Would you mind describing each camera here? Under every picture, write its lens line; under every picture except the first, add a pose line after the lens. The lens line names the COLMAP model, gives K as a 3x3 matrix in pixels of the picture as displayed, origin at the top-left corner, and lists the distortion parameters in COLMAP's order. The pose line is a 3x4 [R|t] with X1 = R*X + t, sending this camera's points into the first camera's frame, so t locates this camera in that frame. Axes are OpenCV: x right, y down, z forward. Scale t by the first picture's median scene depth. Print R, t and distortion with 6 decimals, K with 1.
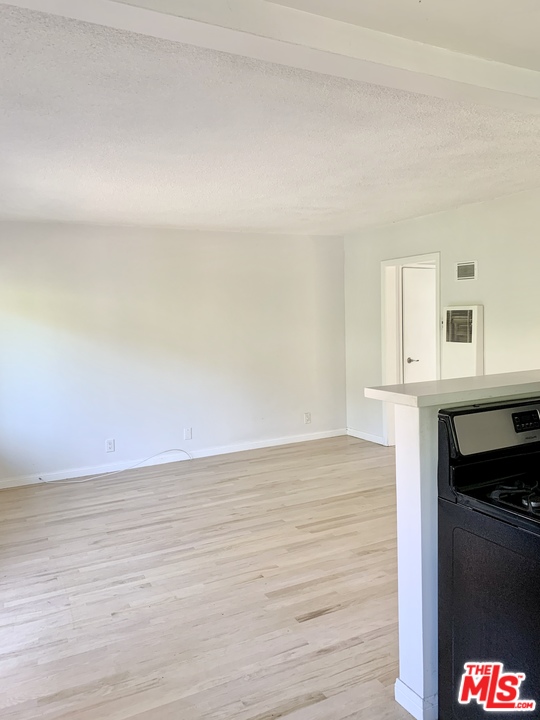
lens RADIAL K [[556.4, 0, 270.0], [0, 556.4, 360.0], [0, 0, 1]] dist [0.001362, -0.002698]
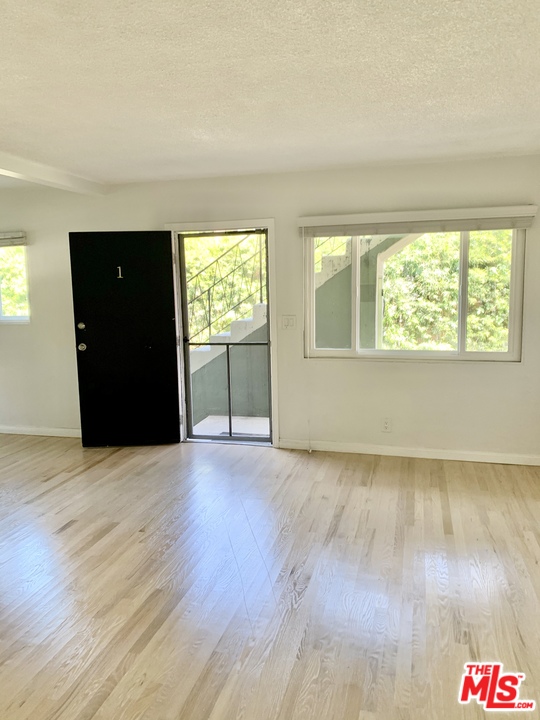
lens RADIAL K [[556.4, 0, 270.0], [0, 556.4, 360.0], [0, 0, 1]] dist [0.001362, -0.002698]
pose [[-0.666321, 0.150751, -0.730268, 0.465750], [-0.026643, 0.973912, 0.225357, -0.148346], [0.745189, 0.169617, -0.644921, 1.541769]]
